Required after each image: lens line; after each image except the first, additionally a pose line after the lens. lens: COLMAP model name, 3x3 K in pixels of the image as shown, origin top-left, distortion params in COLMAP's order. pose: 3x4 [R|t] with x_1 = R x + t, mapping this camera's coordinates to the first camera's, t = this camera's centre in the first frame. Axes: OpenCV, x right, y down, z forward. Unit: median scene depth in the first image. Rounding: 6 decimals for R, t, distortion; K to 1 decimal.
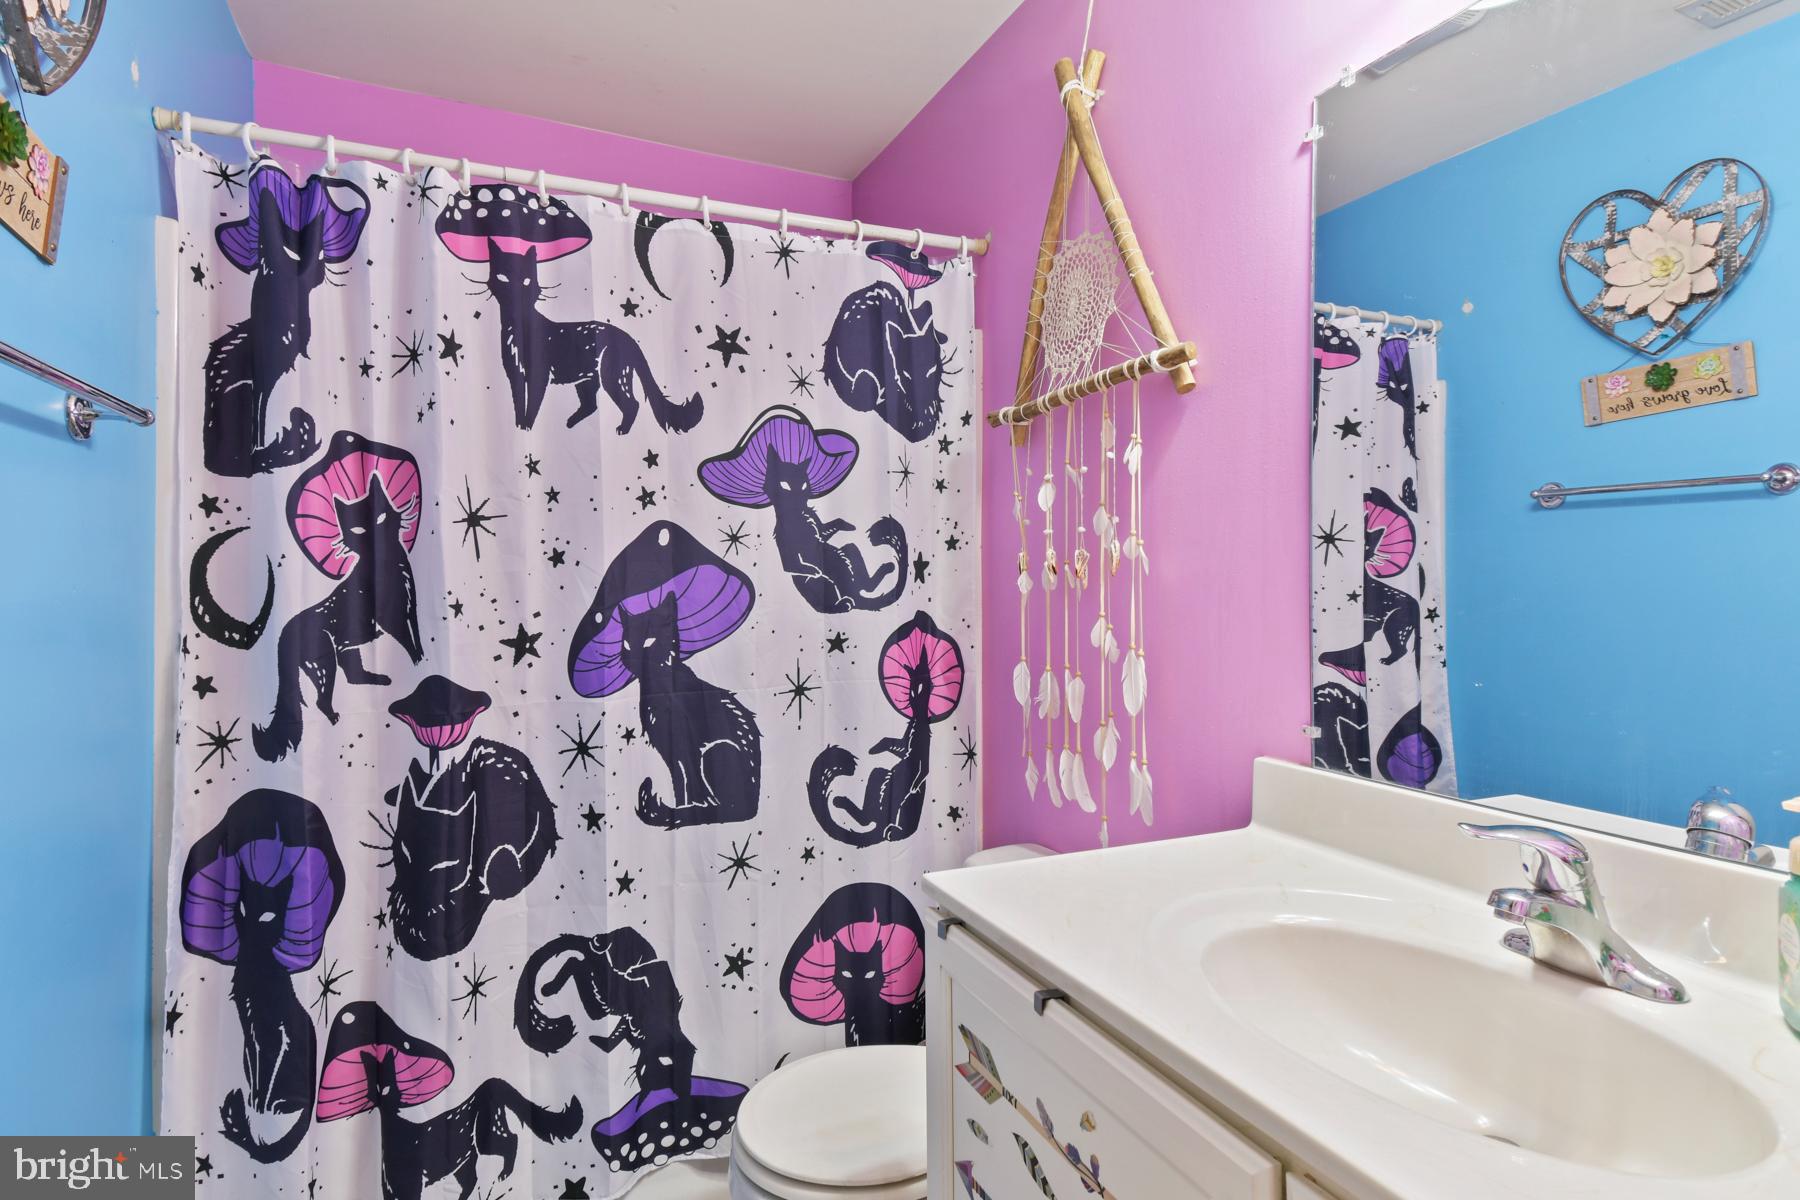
lens RADIAL K [[918.4, 0, 891.8], [0, 918.4, 576.6], [0, 0, 1]] dist [0.078883, -0.001786]
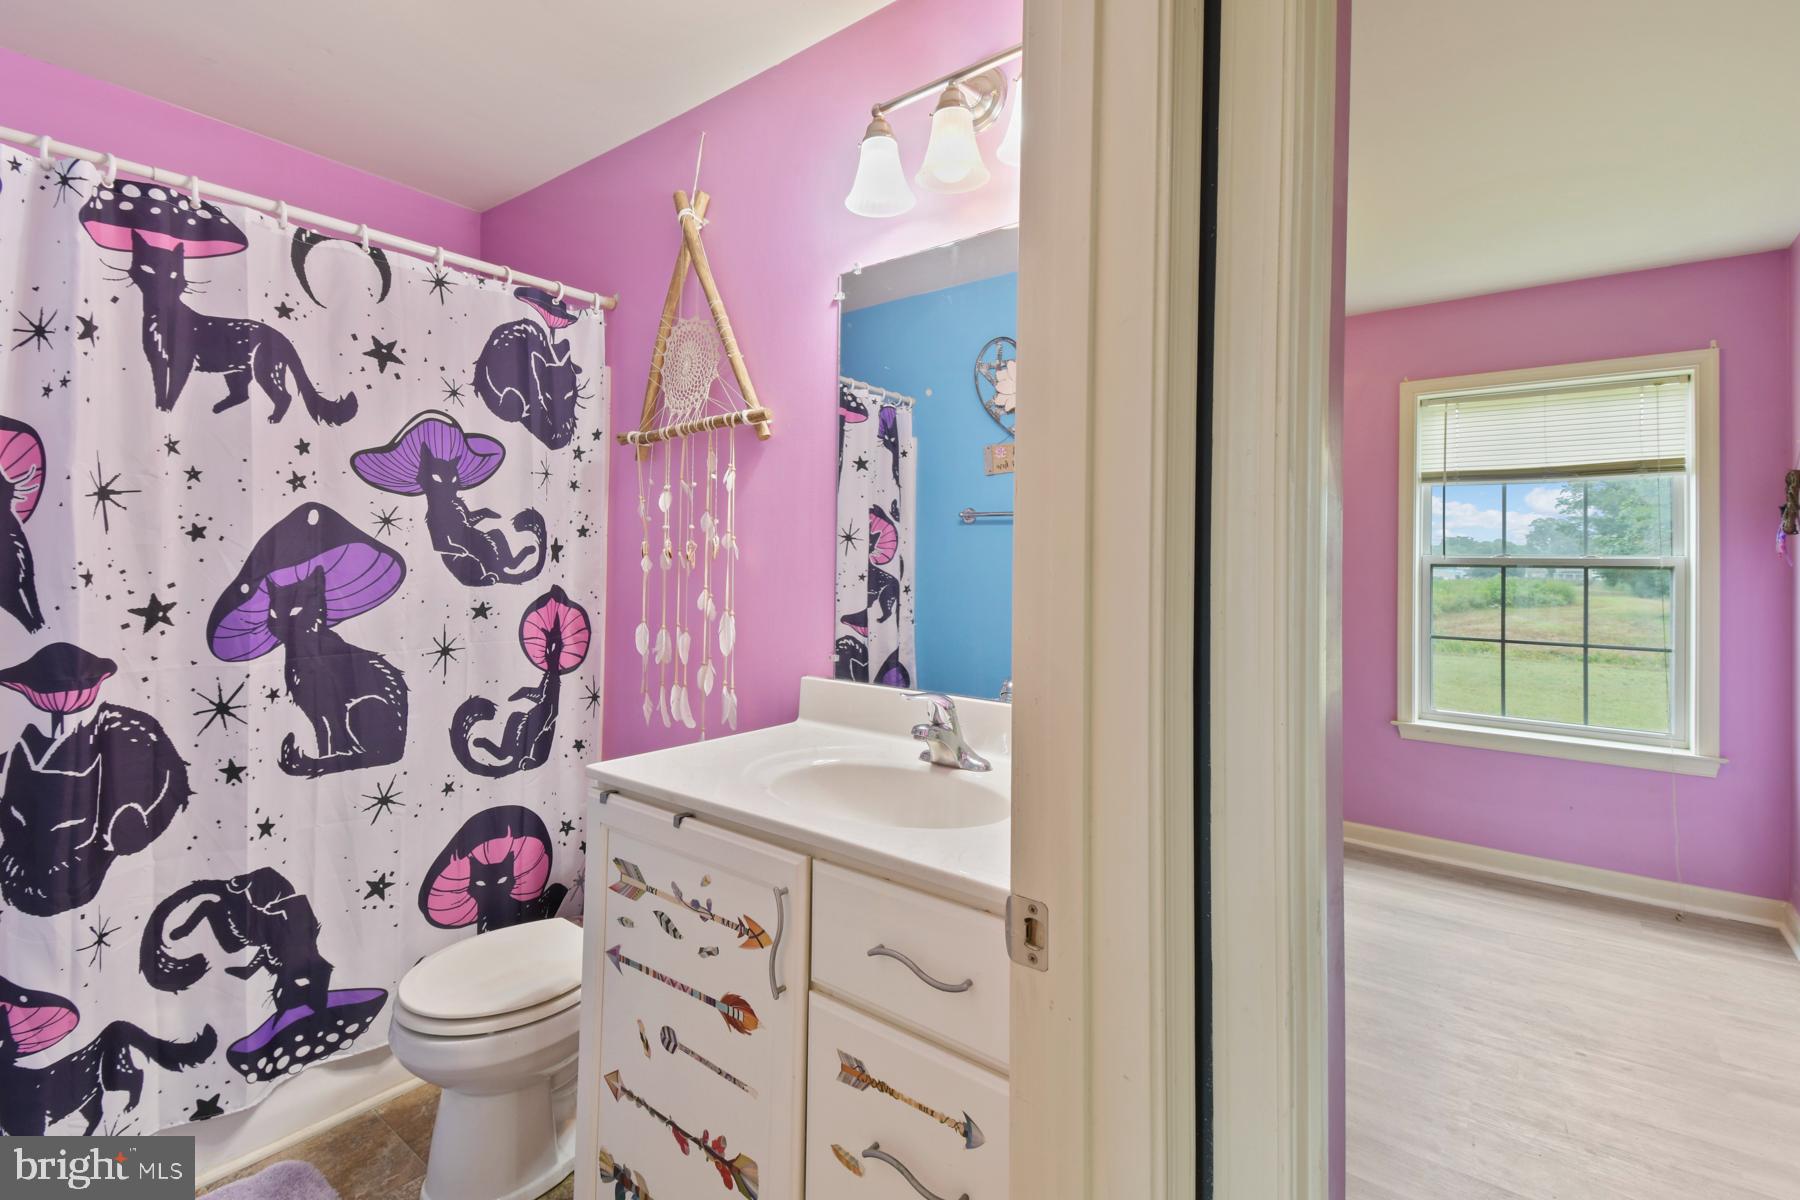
lens RADIAL K [[807.2, 0, 897.2], [0, 807.2, 571.7], [0, 0, 1]] dist [0.000987, -0.015585]
pose [[0.879677, 0.014104, 0.475362, -0.084777], [-0.020863, 0.999742, 0.008946, -0.000155], [-0.475113, -0.017787, 0.879745, -0.194031]]
